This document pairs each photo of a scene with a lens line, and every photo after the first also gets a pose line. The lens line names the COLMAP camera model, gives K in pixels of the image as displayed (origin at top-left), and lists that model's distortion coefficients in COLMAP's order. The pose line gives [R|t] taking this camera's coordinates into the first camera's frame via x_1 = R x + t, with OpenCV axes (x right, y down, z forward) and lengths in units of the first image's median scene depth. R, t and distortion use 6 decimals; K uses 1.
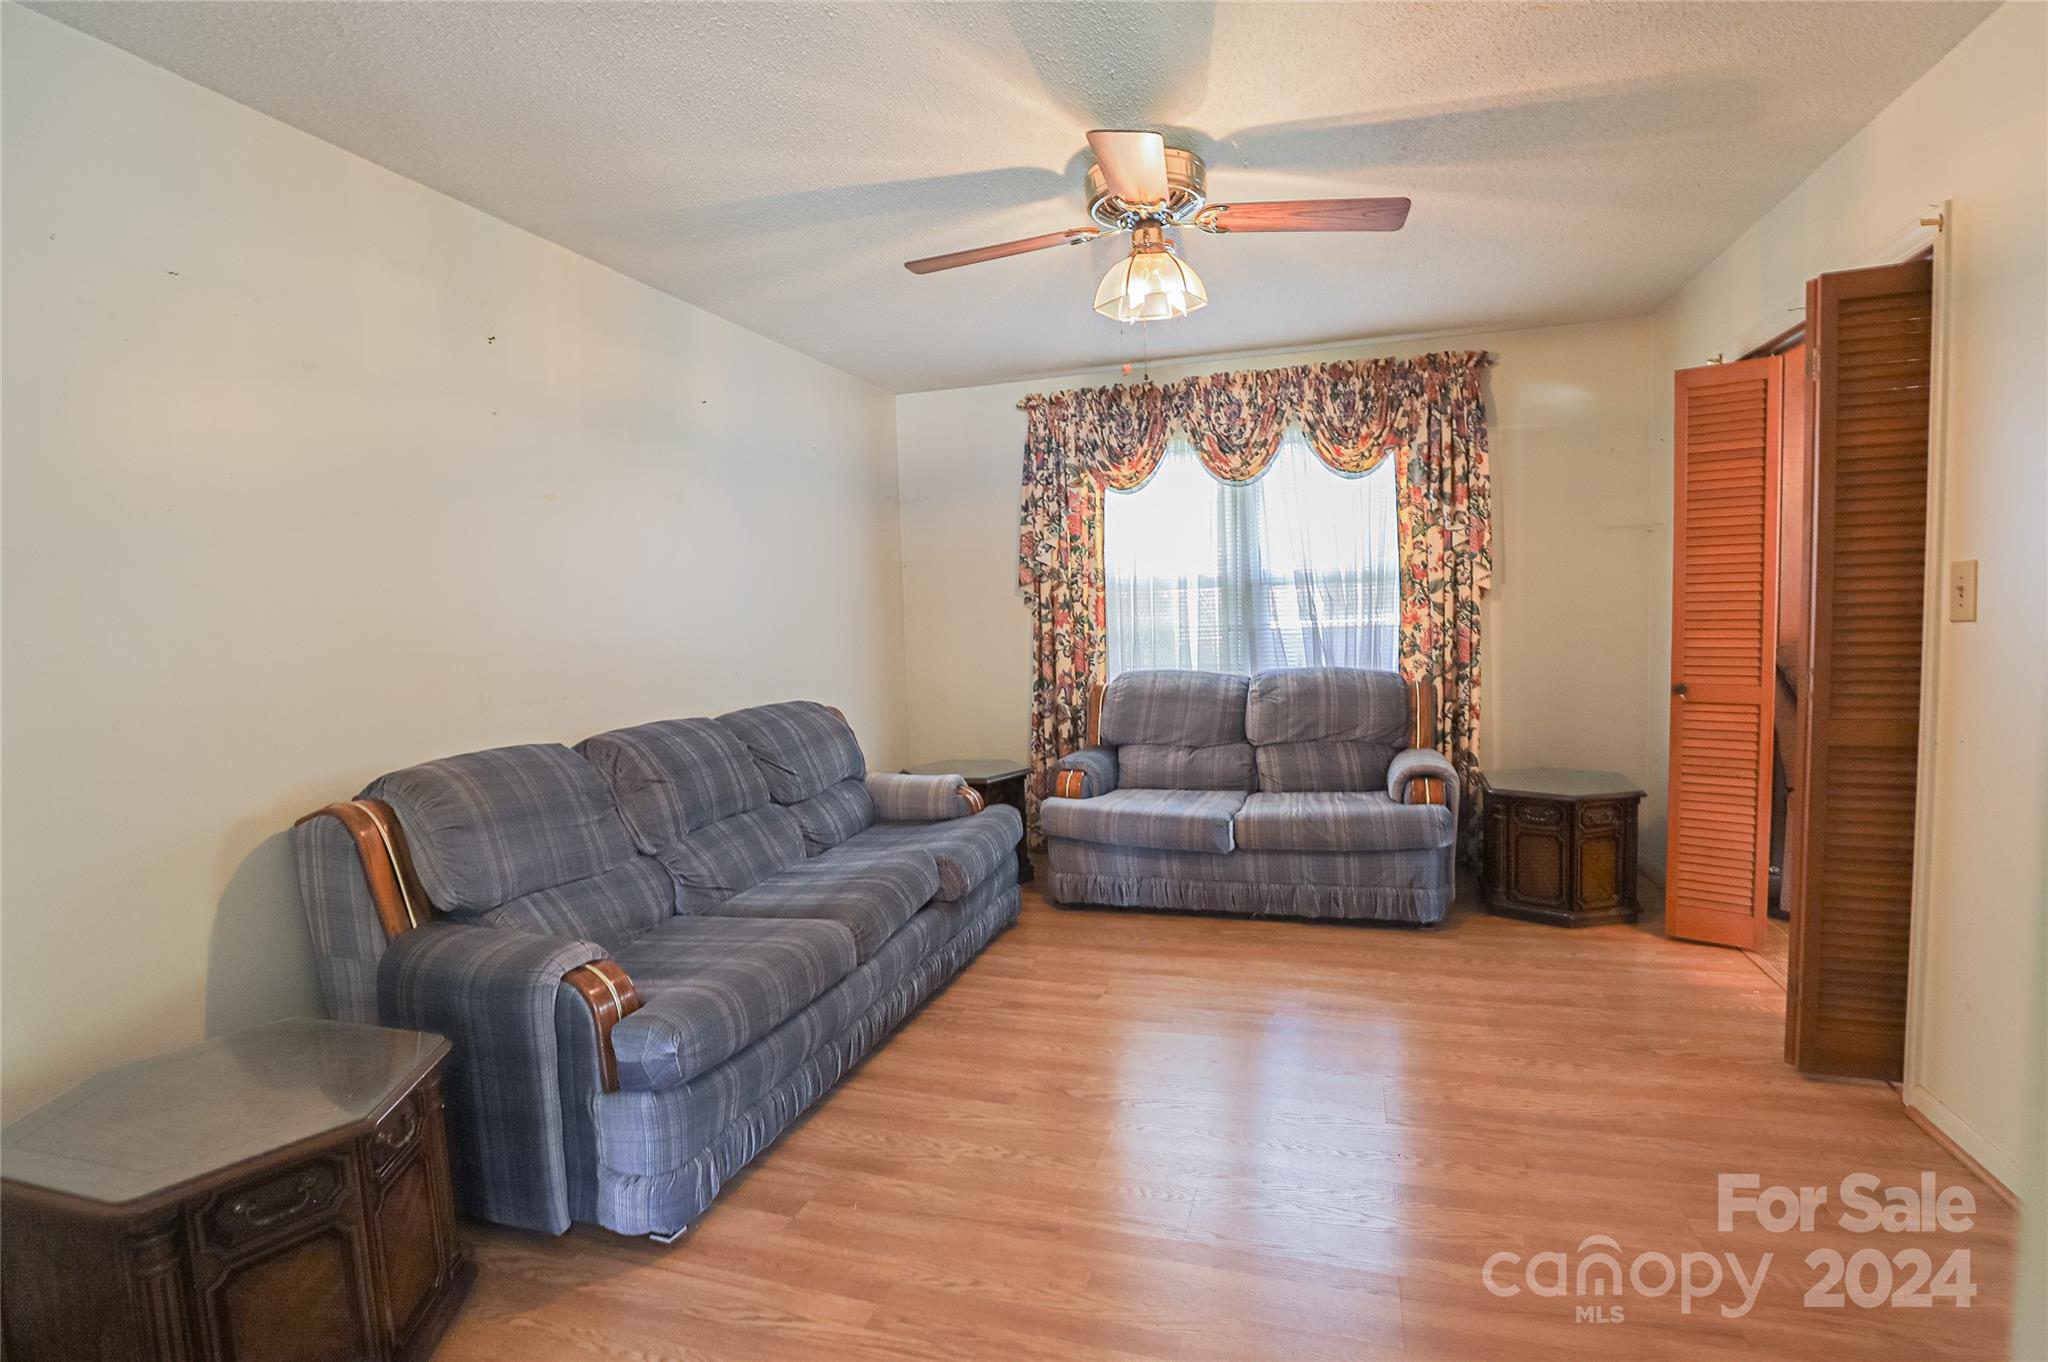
lens RADIAL K [[931.1, 0, 1025.0], [0, 931.1, 663.6], [0, 0, 1]] dist [-0.001813, 0.000211]
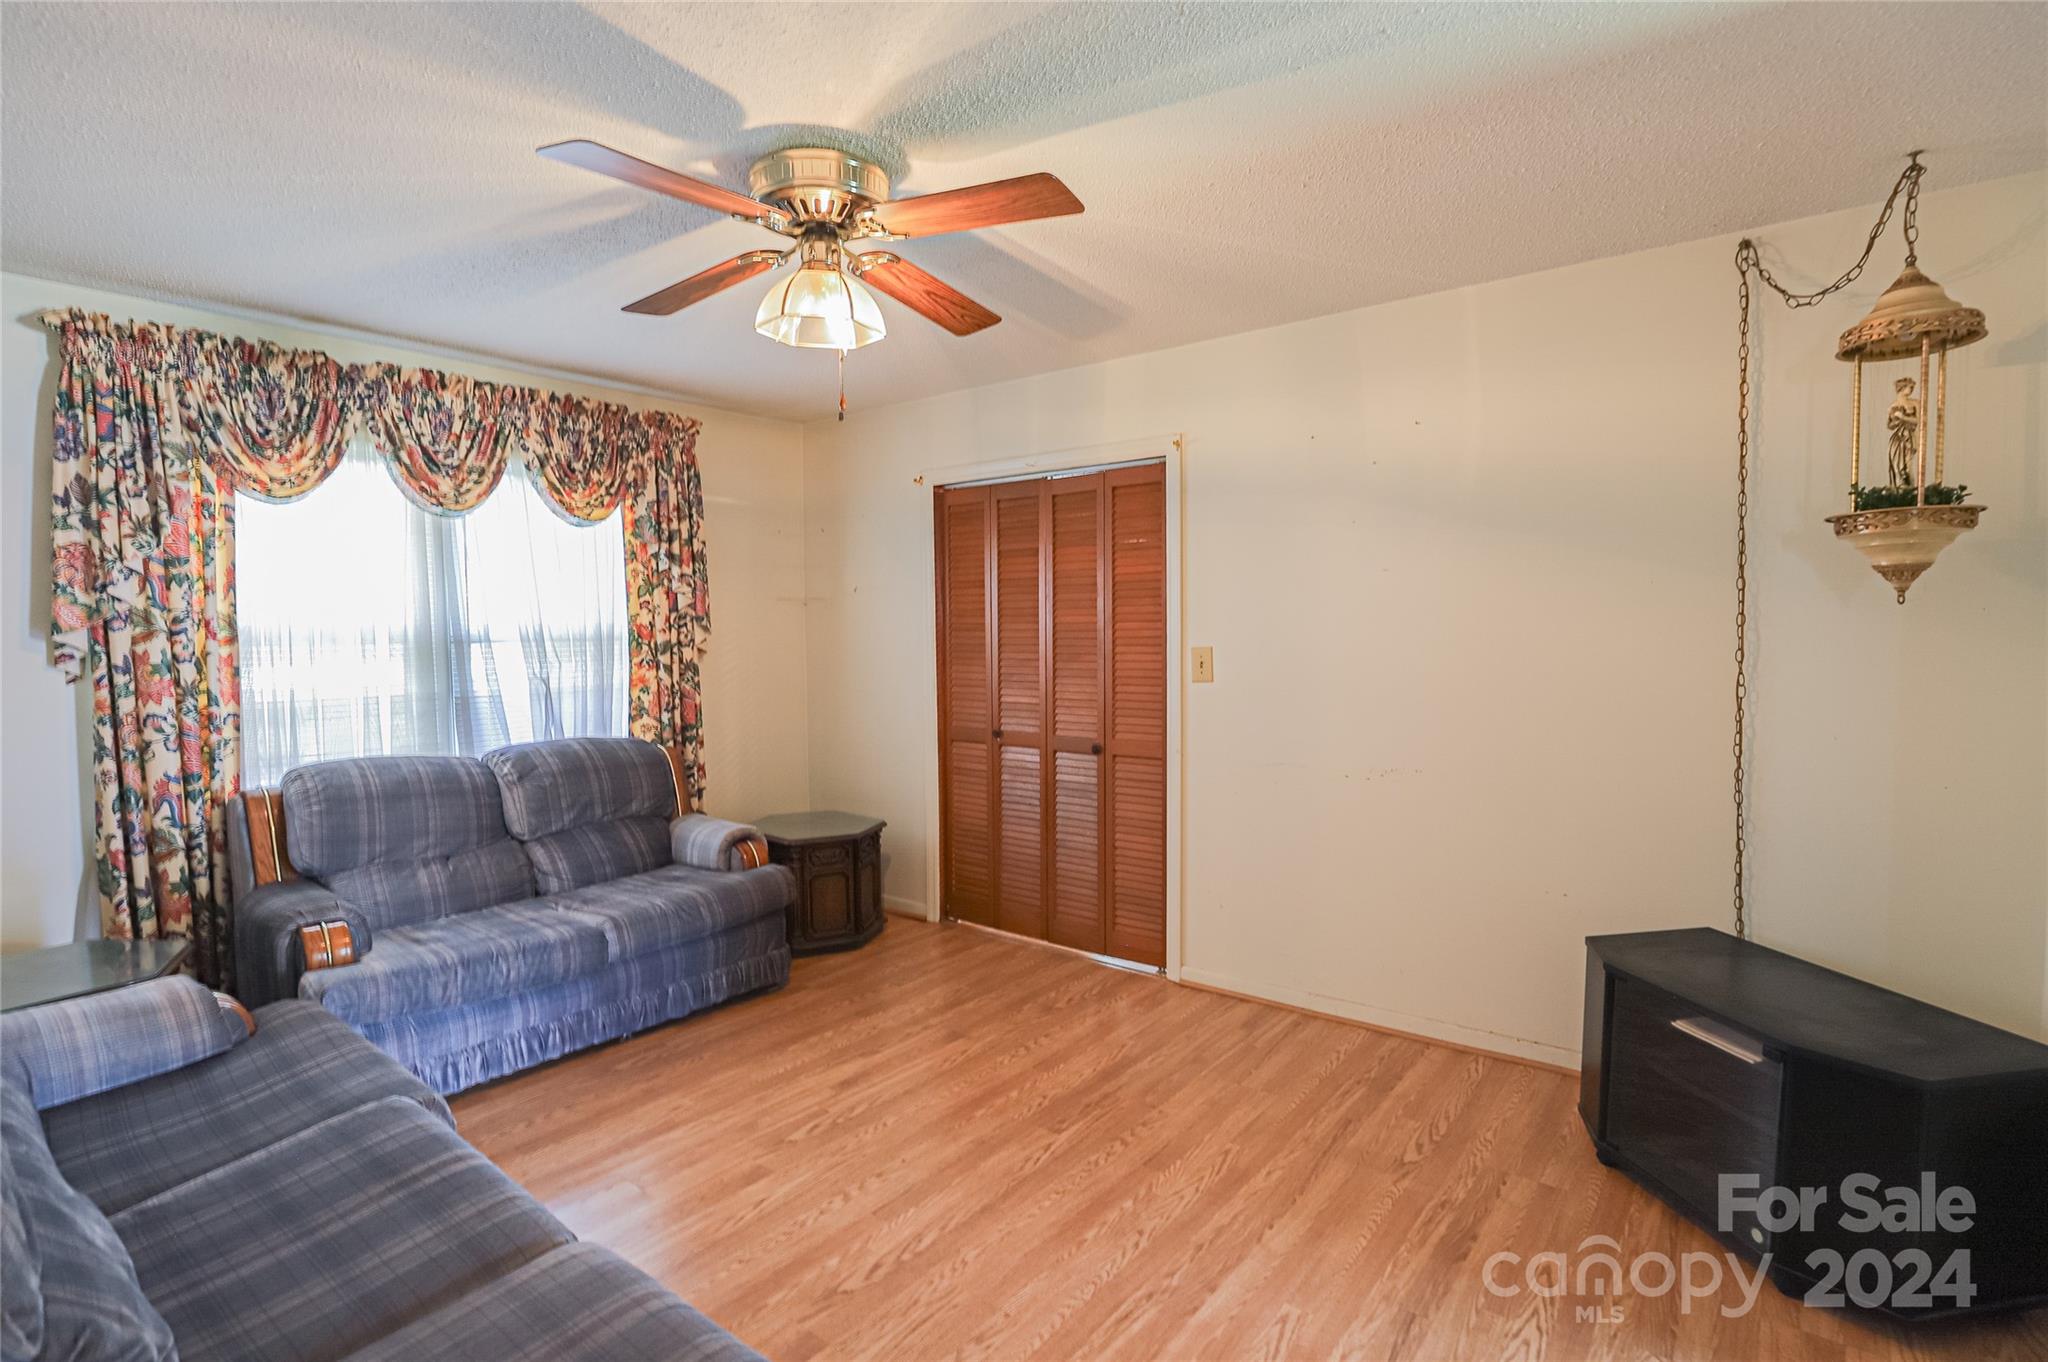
lens RADIAL K [[935.1, 0, 1017.7], [0, 935.1, 684.1], [0, 0, 1]] dist [-0.026441, 0.001089]
pose [[0.417128, -0.019715, 0.908634, -0.292746], [0.050008, 0.998748, -0.001287, -0.024631], [-0.907471, 0.045976, 0.417592, 0.250437]]
